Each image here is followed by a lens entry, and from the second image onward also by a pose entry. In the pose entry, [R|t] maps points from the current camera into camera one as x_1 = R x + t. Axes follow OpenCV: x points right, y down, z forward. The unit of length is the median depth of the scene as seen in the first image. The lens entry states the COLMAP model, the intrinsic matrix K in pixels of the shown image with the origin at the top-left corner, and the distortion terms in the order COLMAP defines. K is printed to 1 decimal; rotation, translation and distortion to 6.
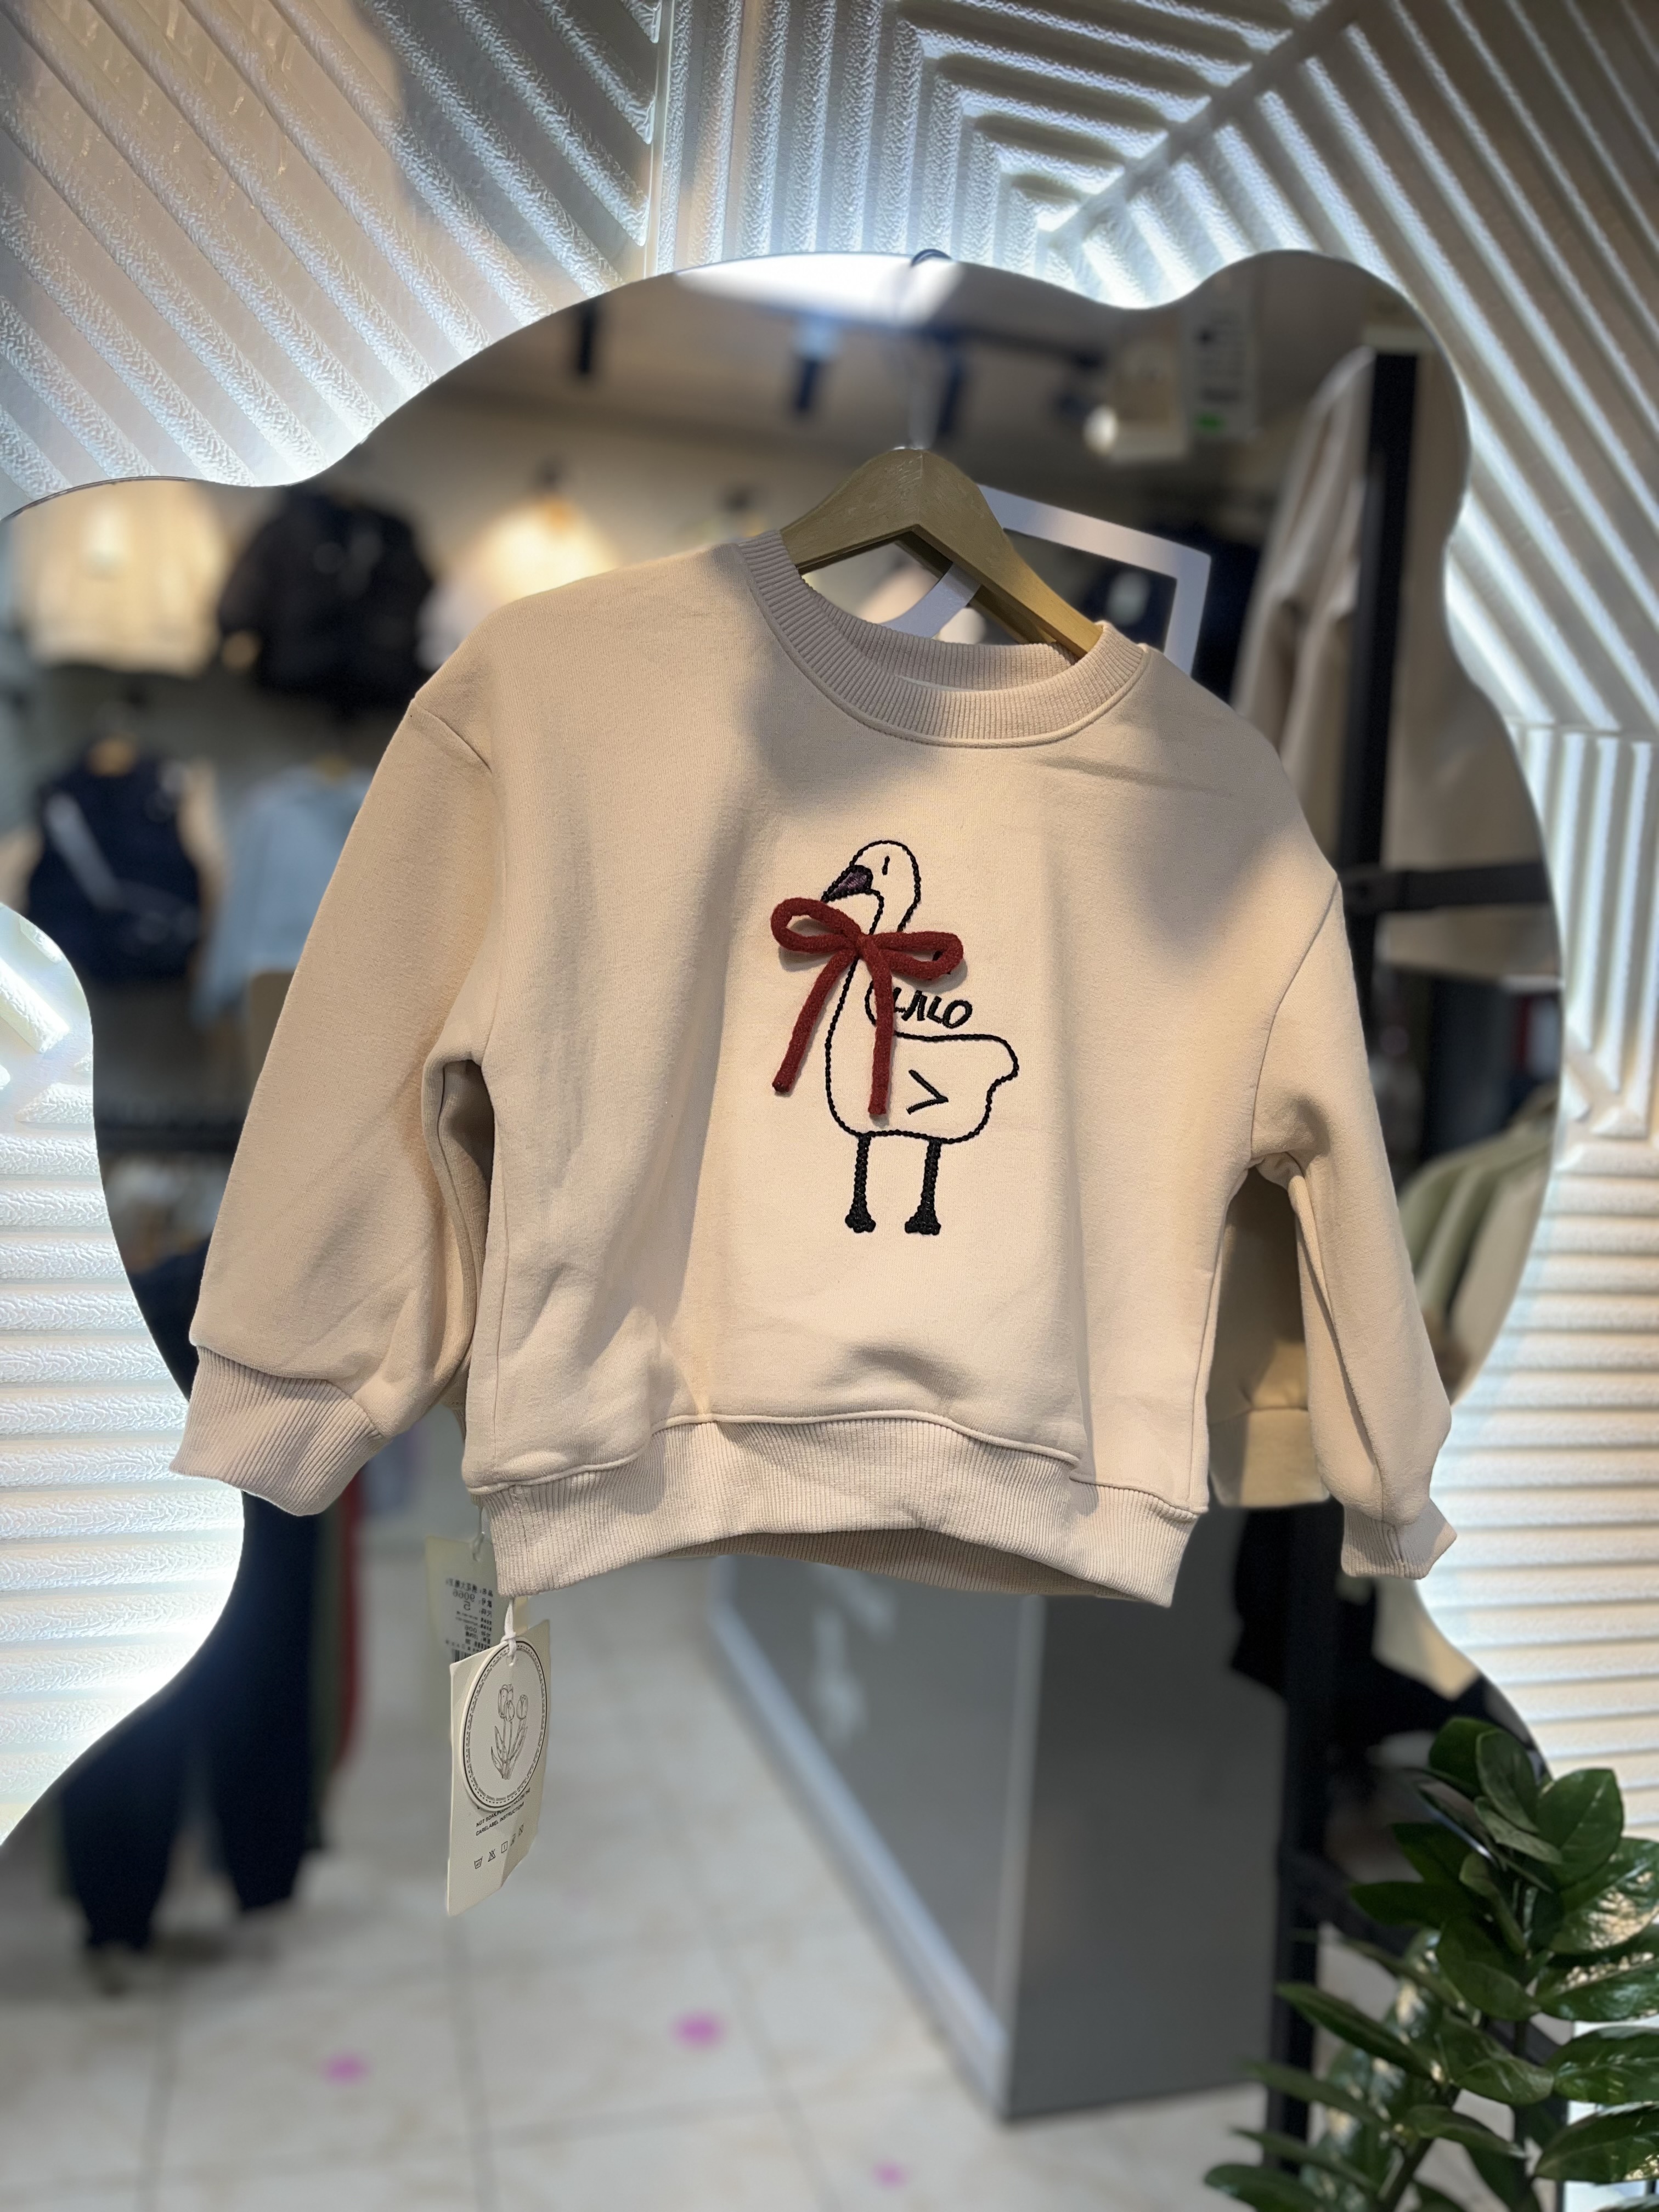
lens RADIAL K [[1695.4, 0, 826.6], [0, 1695.4, 1116.8], [0, 0, 1]] dist [0.084721, -0.135429]
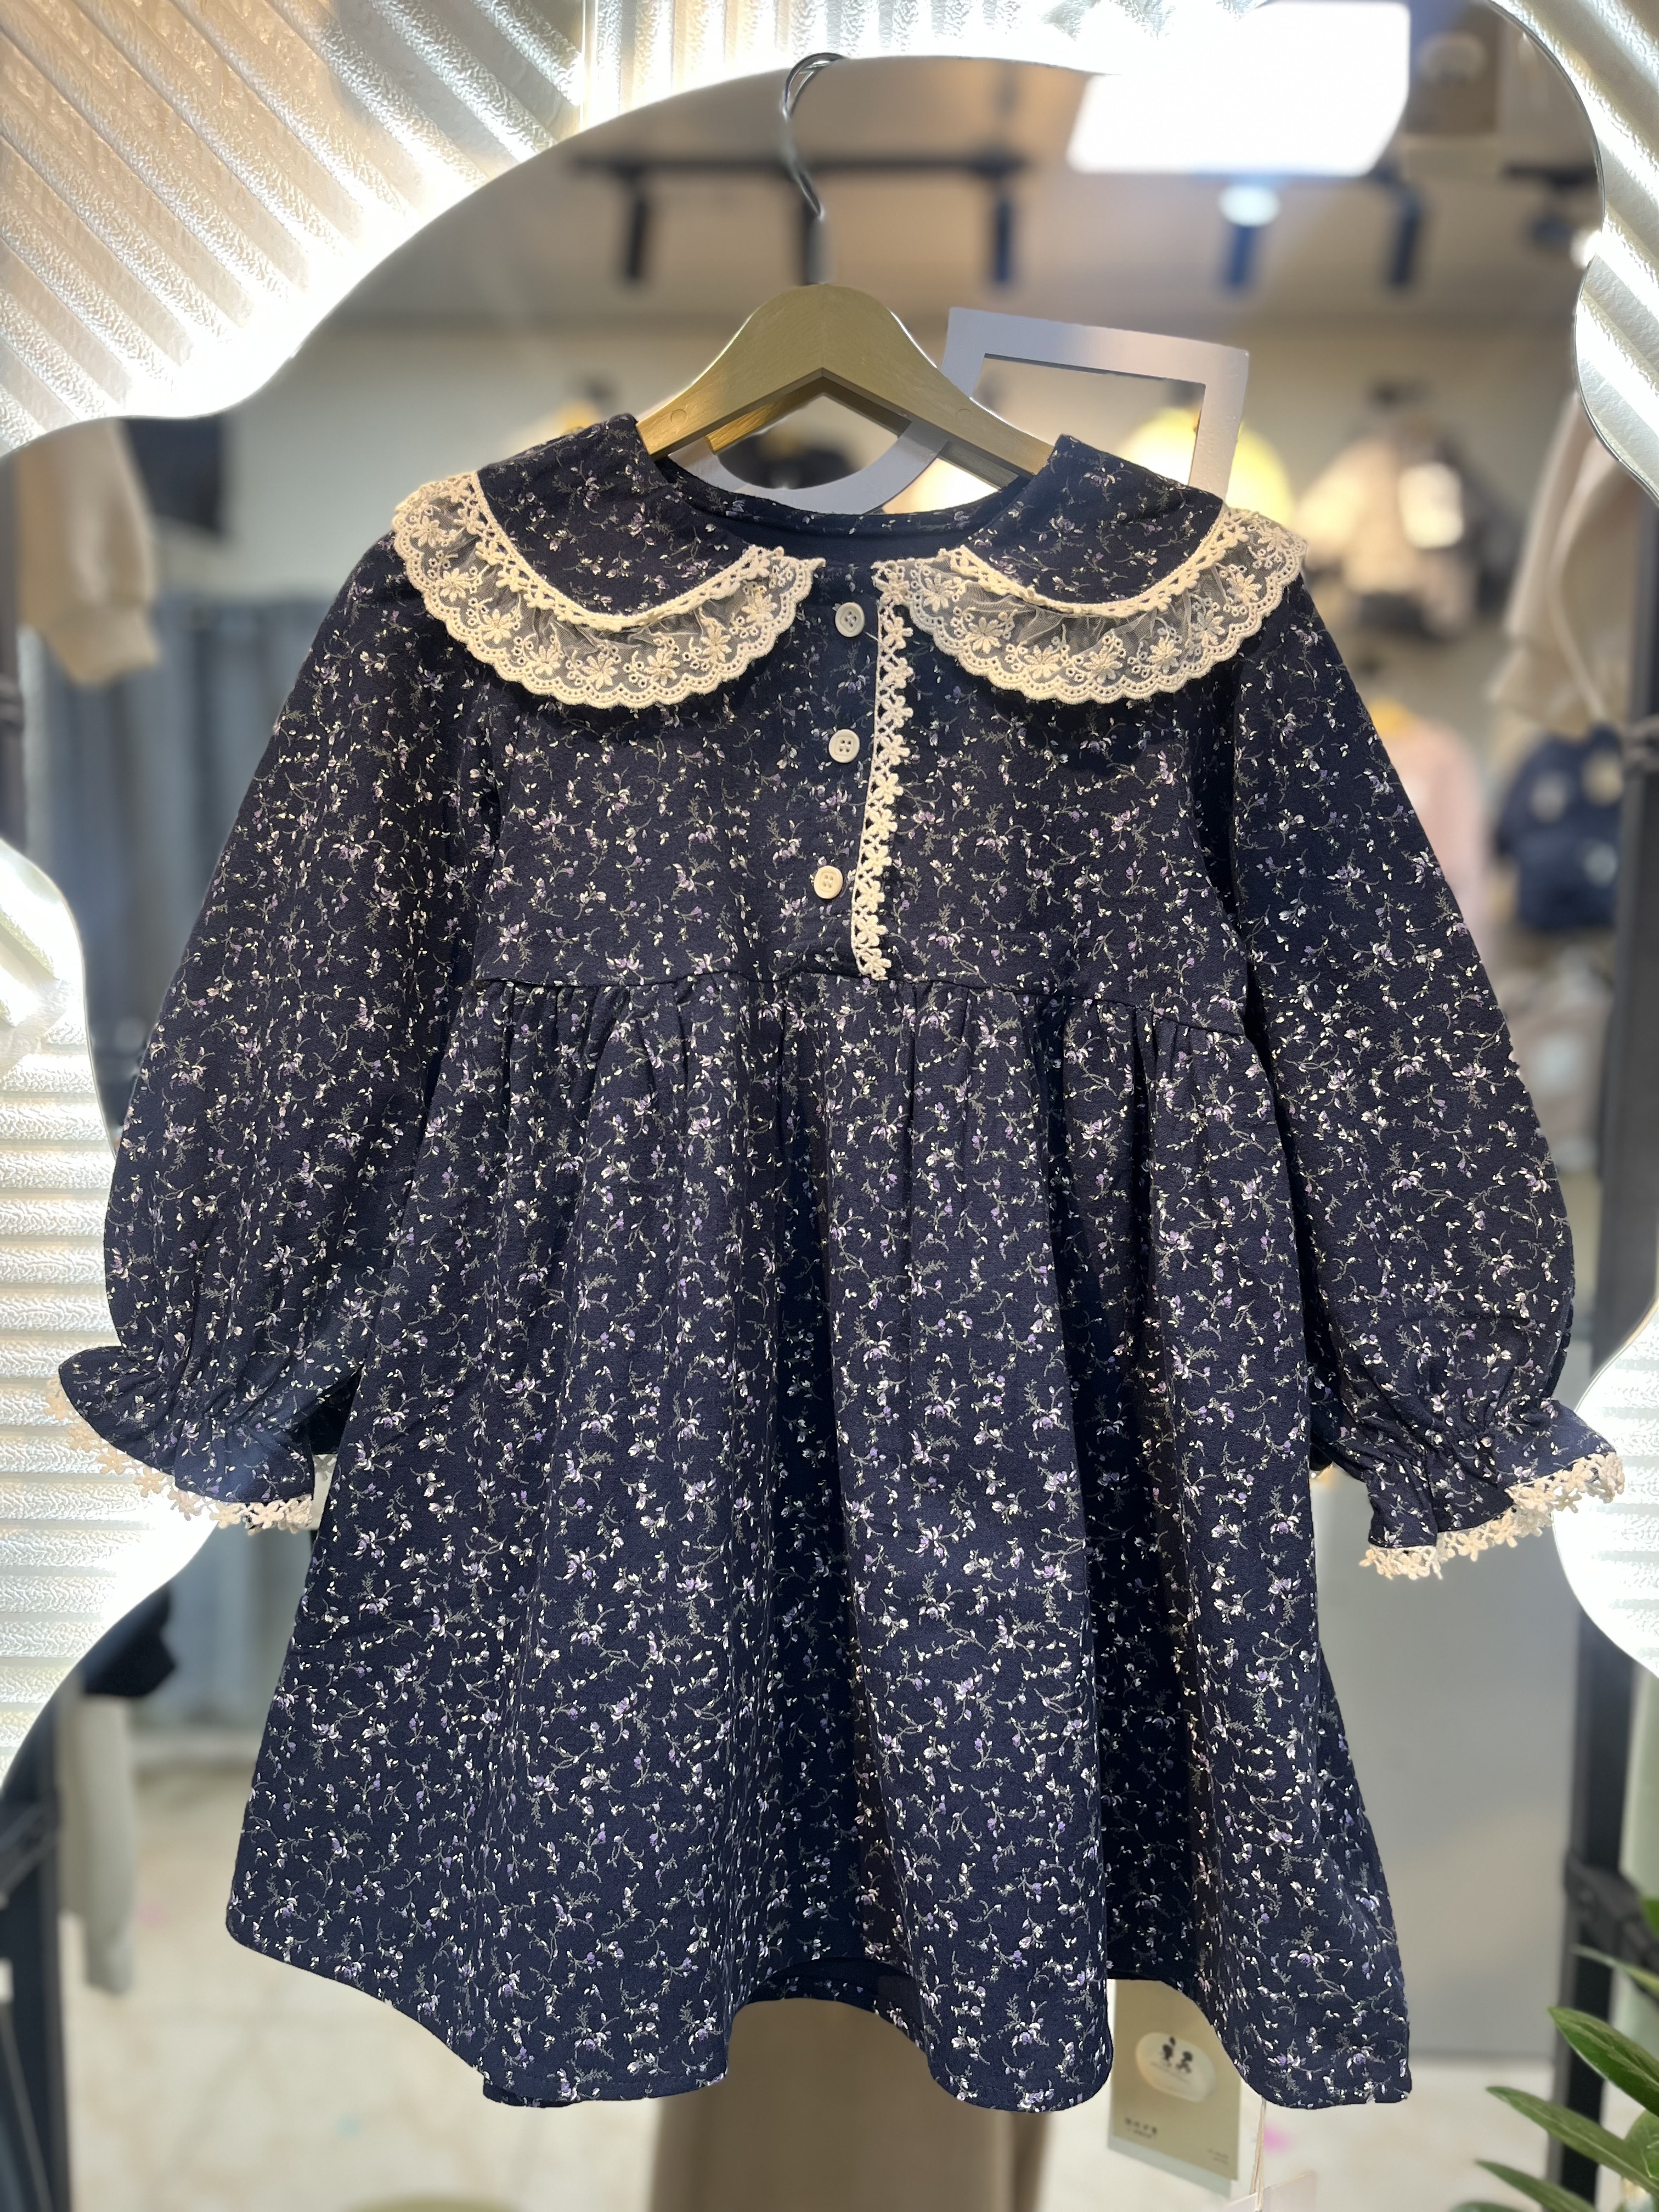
lens RADIAL K [[1695.4, 0, 817.0], [0, 1695.4, 1107.6], [0, 0, 1]] dist [0.084721, -0.135429]
pose [[0.950139, -0.008129, -0.311721, 0.294695], [0.020032, 0.999186, 0.035002, 0.013701], [0.311183, -0.039501, 0.949529, 0.114819]]
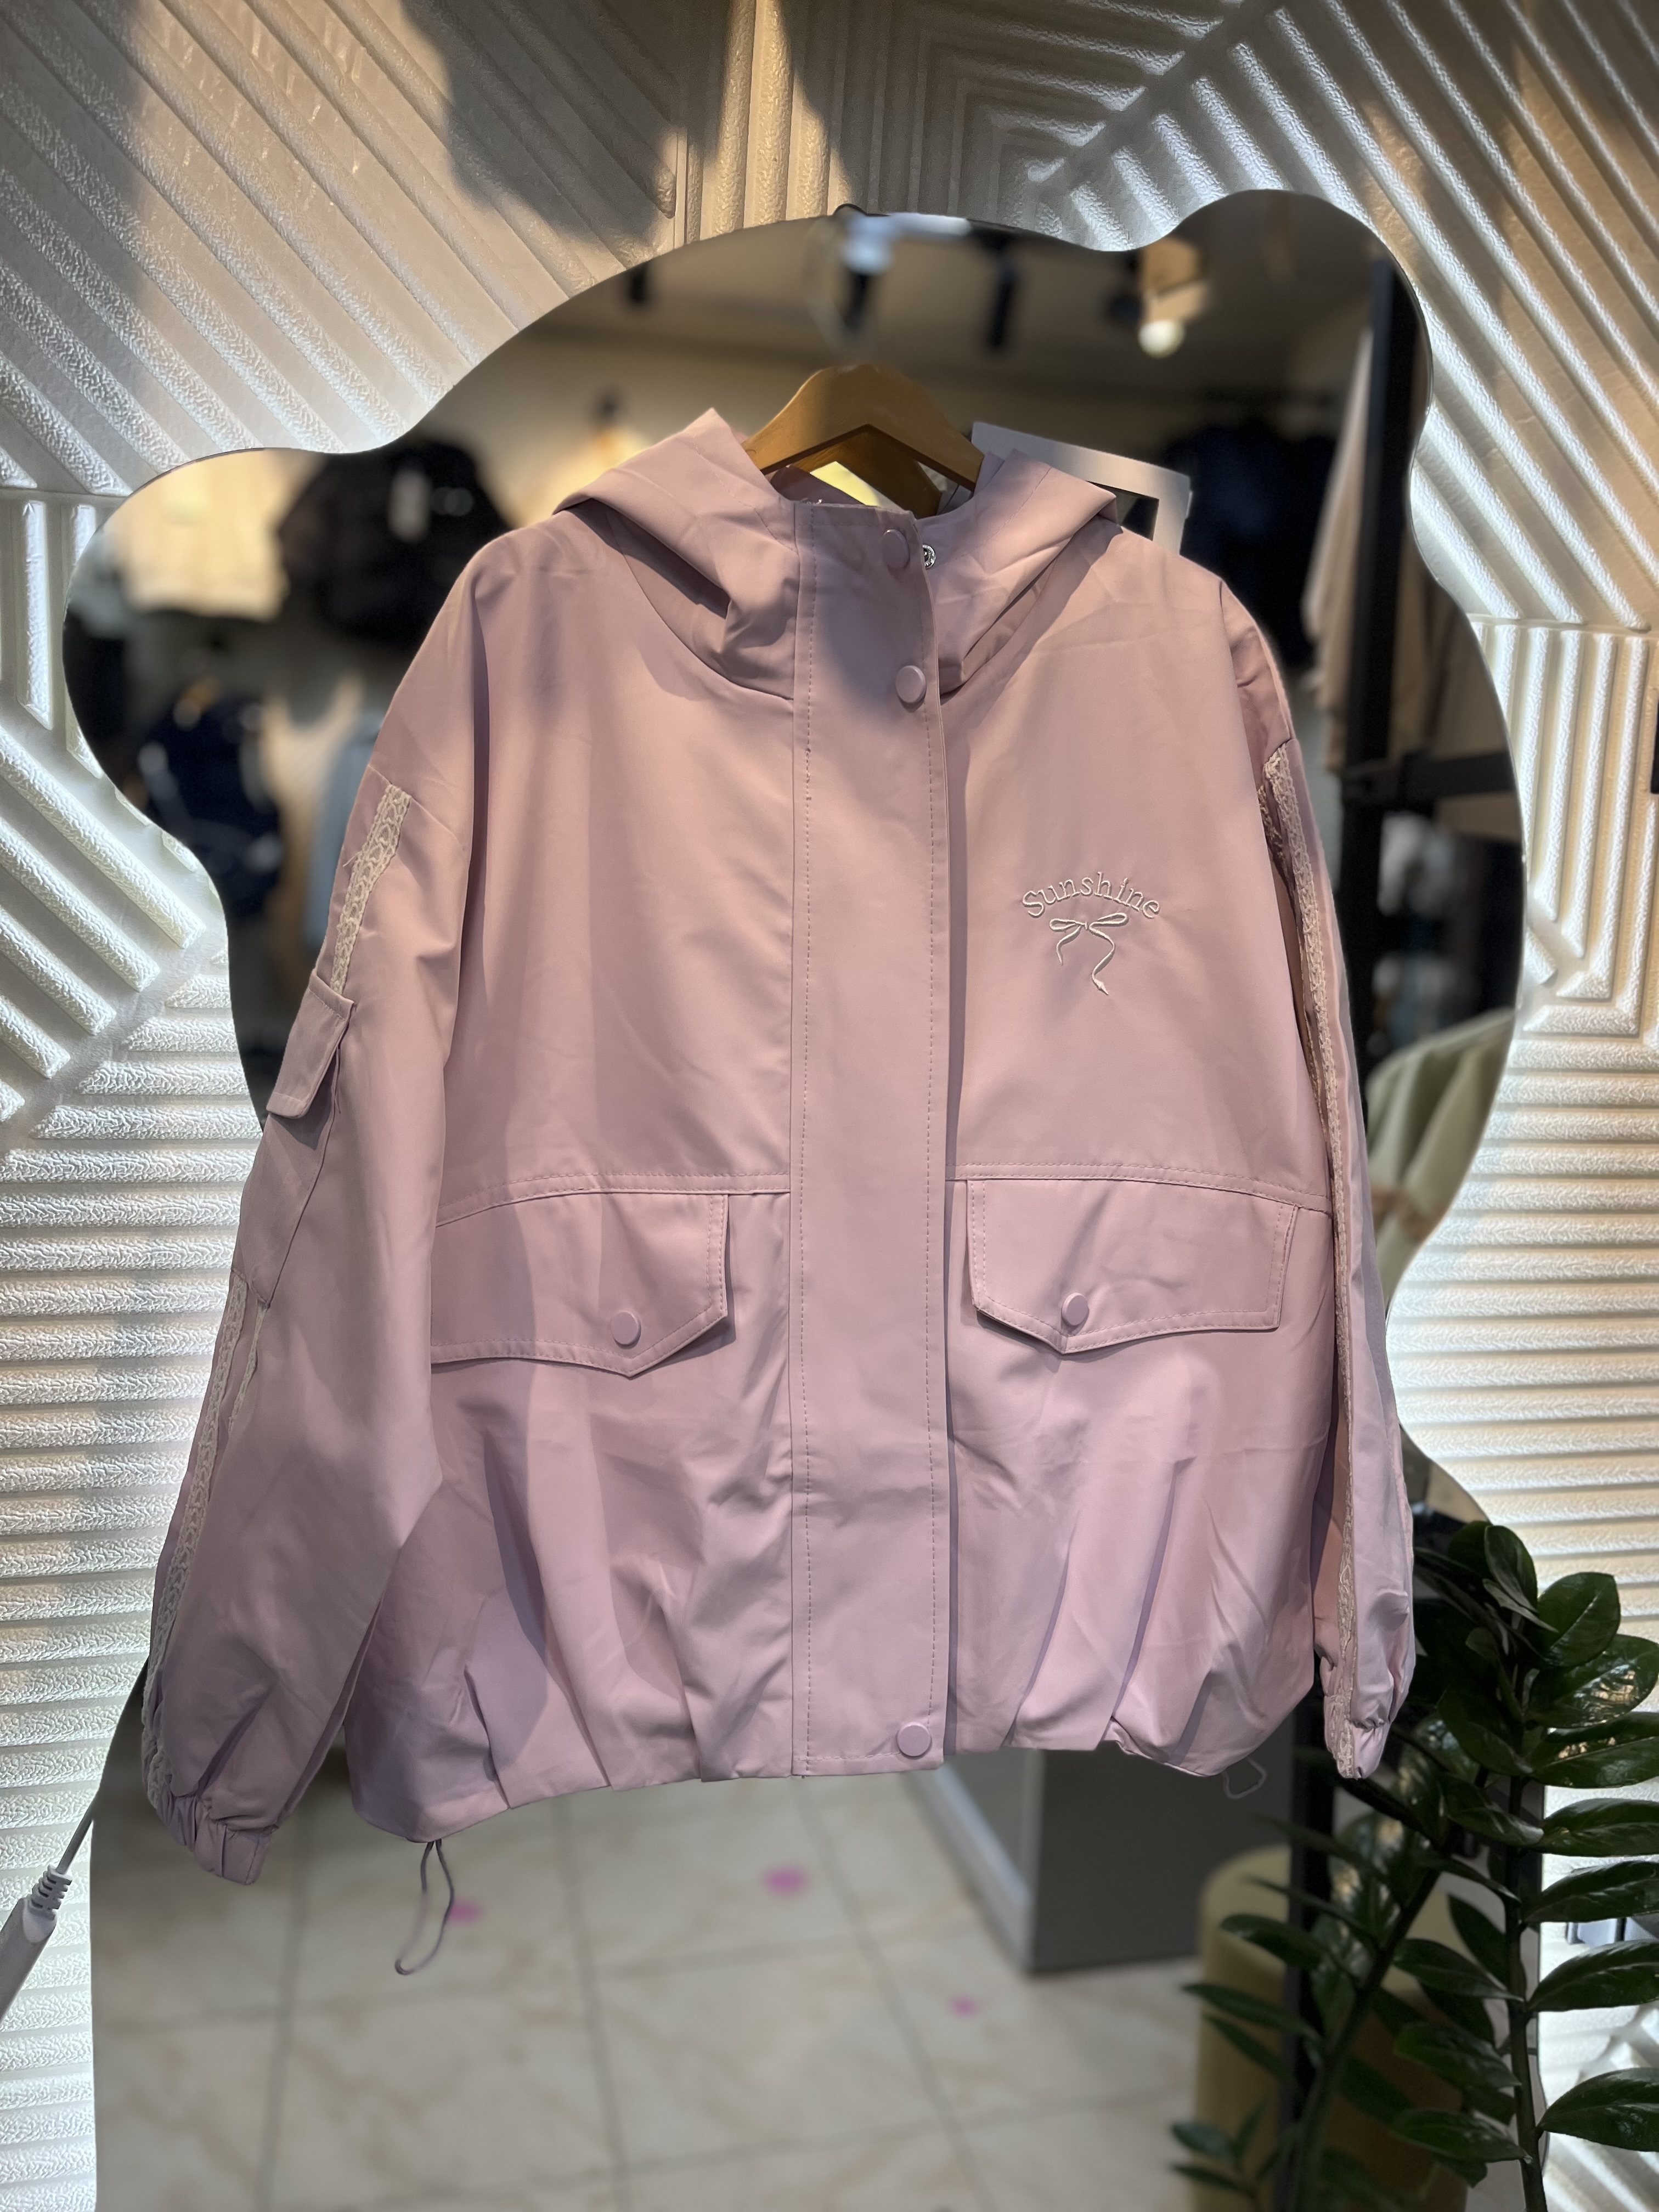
lens RADIAL K [[1695.4, 0, 814.8], [0, 1695.4, 1134.2], [0, 0, 1]] dist [0.084721, -0.135429]
pose [[0.998400, -0.019851, -0.052938, 0.033242], [0.022682, 0.998314, 0.053435, 0.033896], [0.051788, -0.054550, 0.997167, -0.148036]]
